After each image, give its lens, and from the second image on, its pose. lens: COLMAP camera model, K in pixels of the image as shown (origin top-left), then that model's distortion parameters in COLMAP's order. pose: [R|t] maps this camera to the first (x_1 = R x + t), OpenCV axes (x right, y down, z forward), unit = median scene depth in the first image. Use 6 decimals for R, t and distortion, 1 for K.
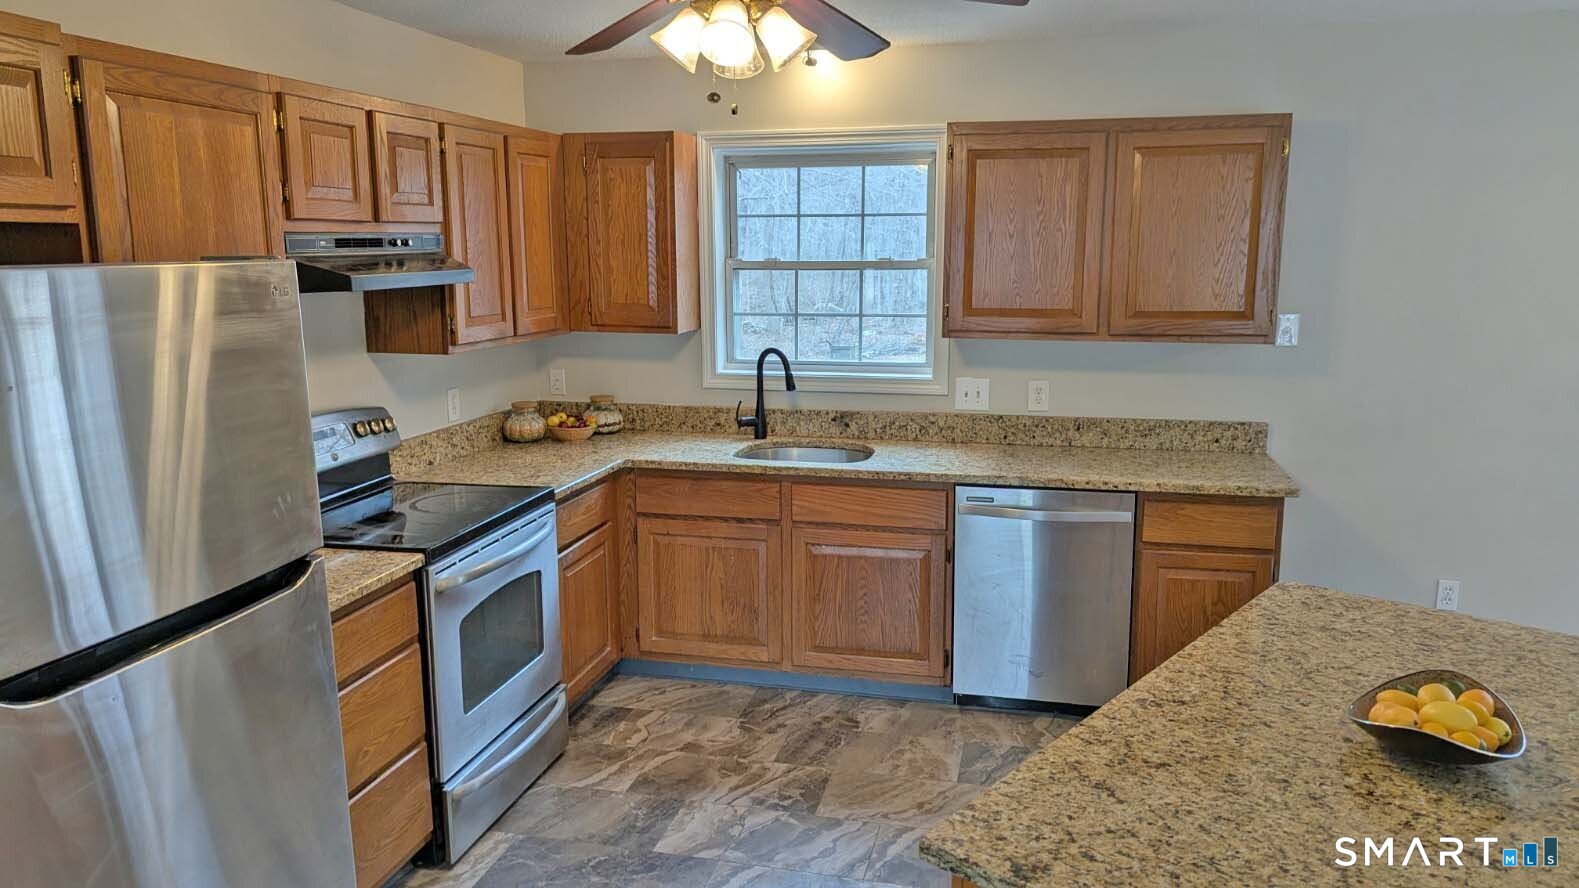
lens RADIAL K [[1107.1, 0, 787.0], [0, 1107.1, 435.3], [0, 0, 1]] dist [0.009759, 0.000235]
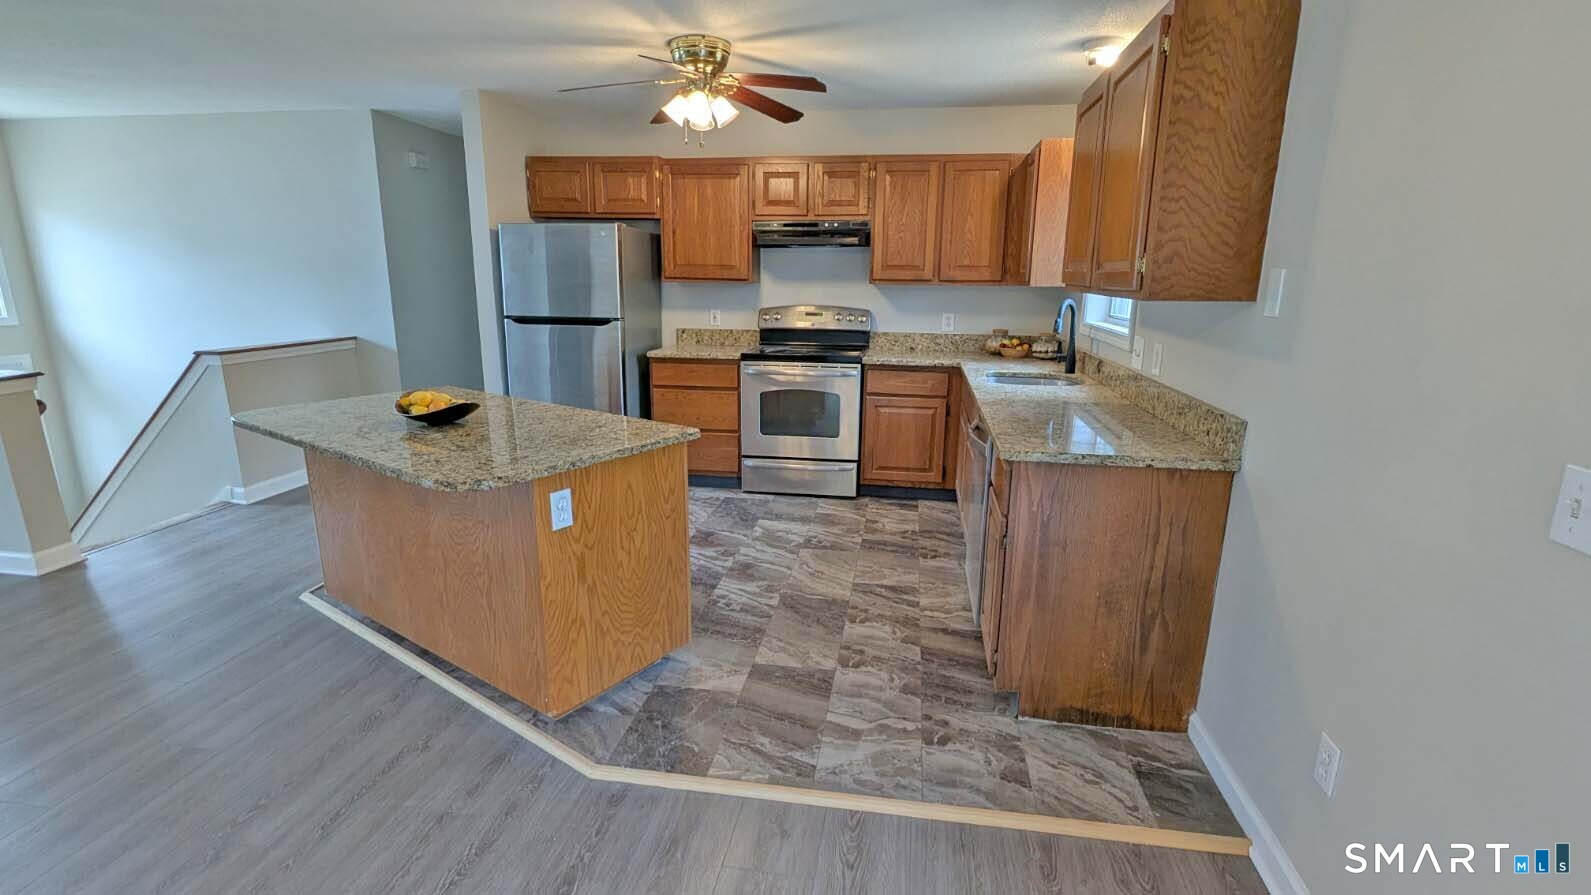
lens RADIAL K [[745.8, 0, 792.6], [0, 745.8, 460.1], [0, 0, 1]] dist [0.000776, -0.000067]
pose [[0.080172, 0.246377, -0.965852, 1.070014], [-0.178849, 0.956802, 0.229223, -0.054516], [0.980605, 0.154364, 0.120773, 0.783001]]
